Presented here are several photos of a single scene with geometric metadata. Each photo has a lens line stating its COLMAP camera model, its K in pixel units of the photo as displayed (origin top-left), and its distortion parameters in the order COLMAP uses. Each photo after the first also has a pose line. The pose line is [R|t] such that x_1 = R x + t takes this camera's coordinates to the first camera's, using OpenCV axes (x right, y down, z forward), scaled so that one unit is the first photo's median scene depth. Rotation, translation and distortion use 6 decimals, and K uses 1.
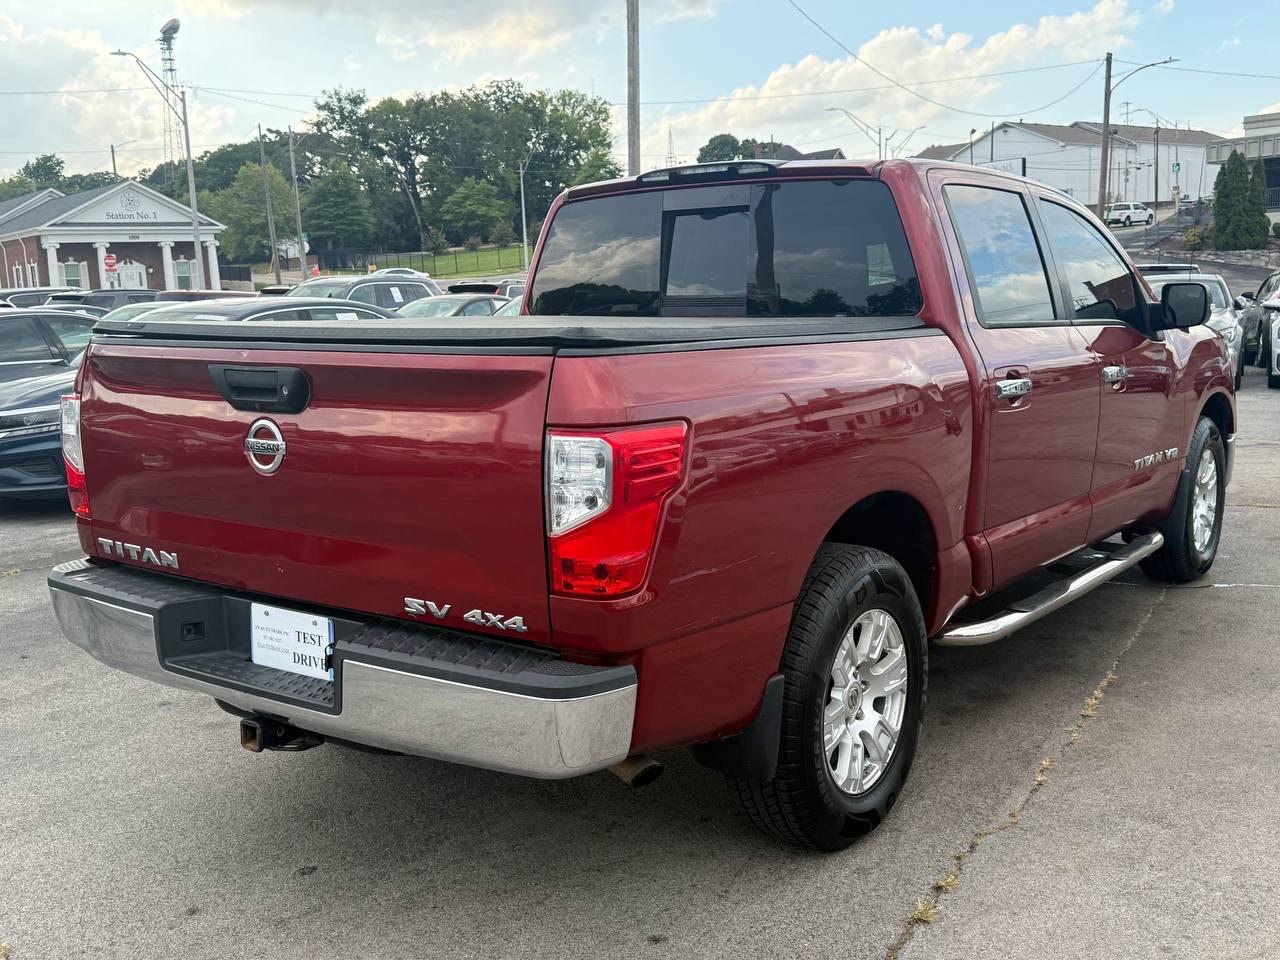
lens RADIAL K [[1259.1, 0, 625.5], [0, 1259.1, 481.1], [0, 0, 1]] dist [0.180369, -0.350189]
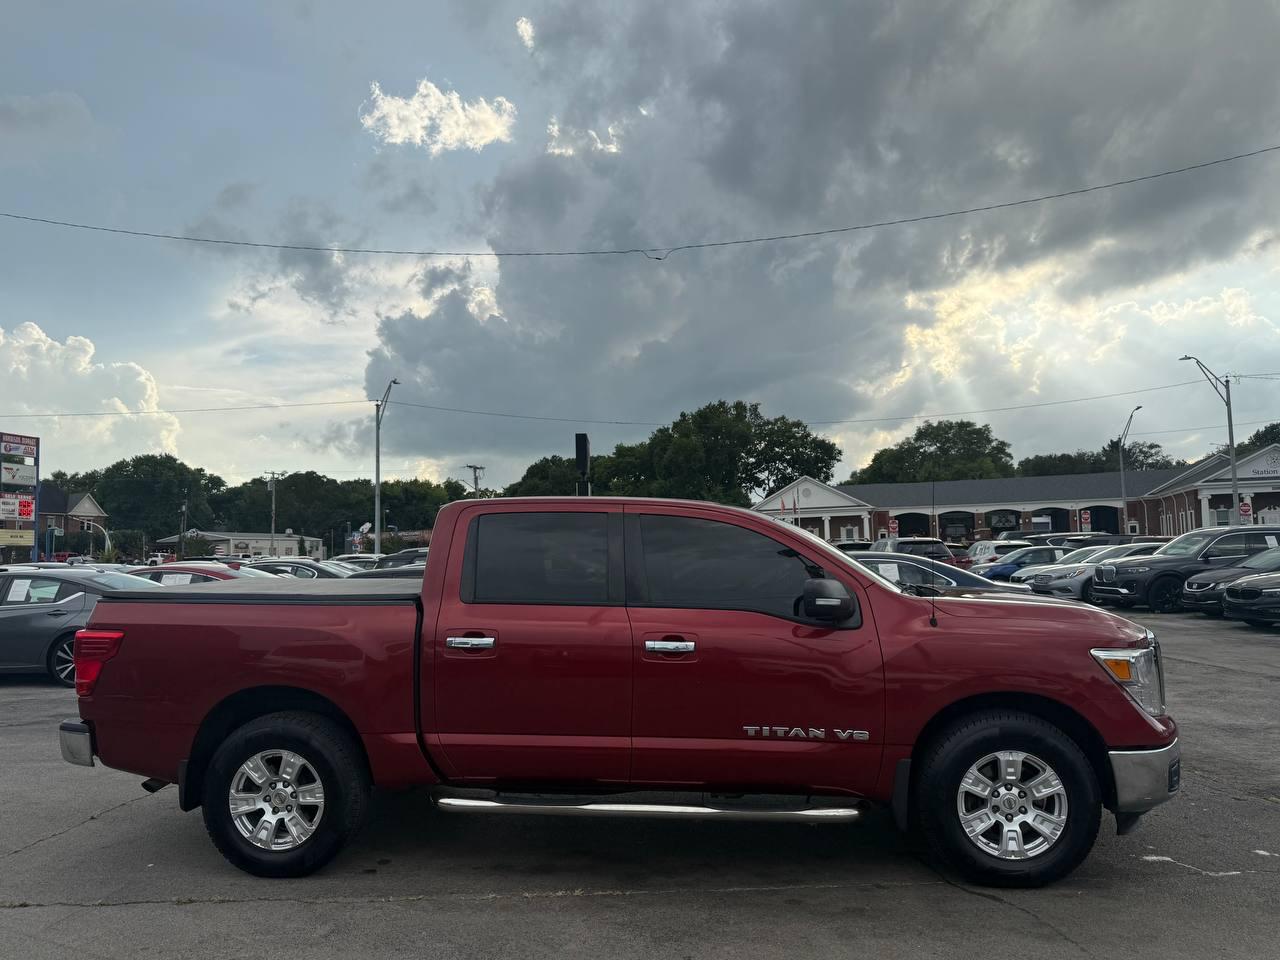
lens RADIAL K [[904.9, 0, 627.4], [0, 904.9, 475.7], [0, 0, 1]] dist [0.000479, 0.000874]
pose [[0.517139, -0.051477, -0.854352, 1.136002], [-0.123255, 0.983306, -0.133853, -0.125949], [0.846980, 0.174524, 0.502162, 0.484801]]
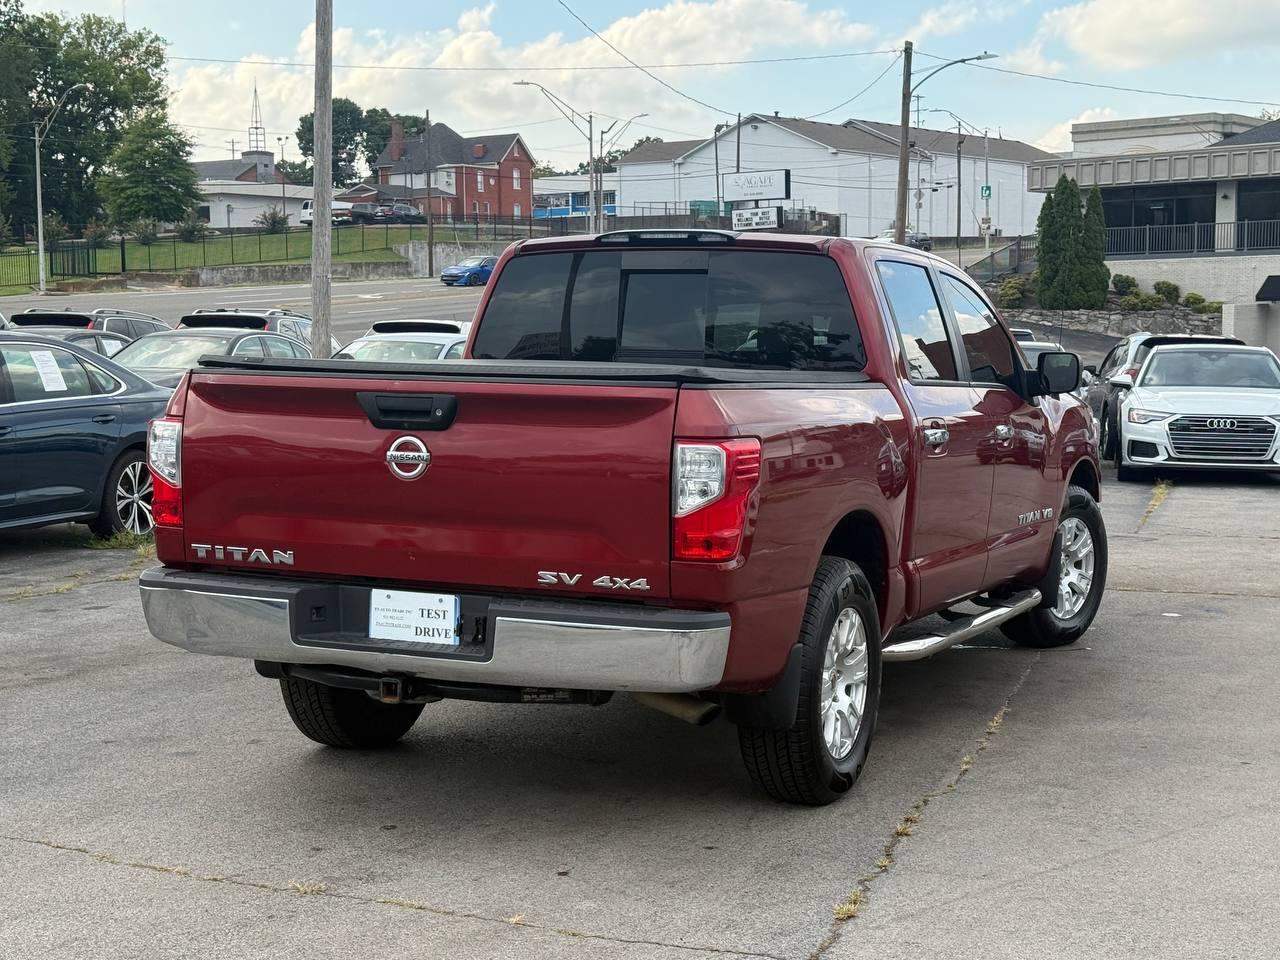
lens RADIAL K [[1963.6, 0, 605.3], [0, 1963.6, 479.6], [0, 0, 1]] dist [0.167483, -0.170361]
pose [[0.977083, 0.019392, 0.211974, -0.310151], [-0.002973, 0.996988, -0.077504, 0.088871], [-0.212839, 0.075097, 0.974197, -0.570821]]
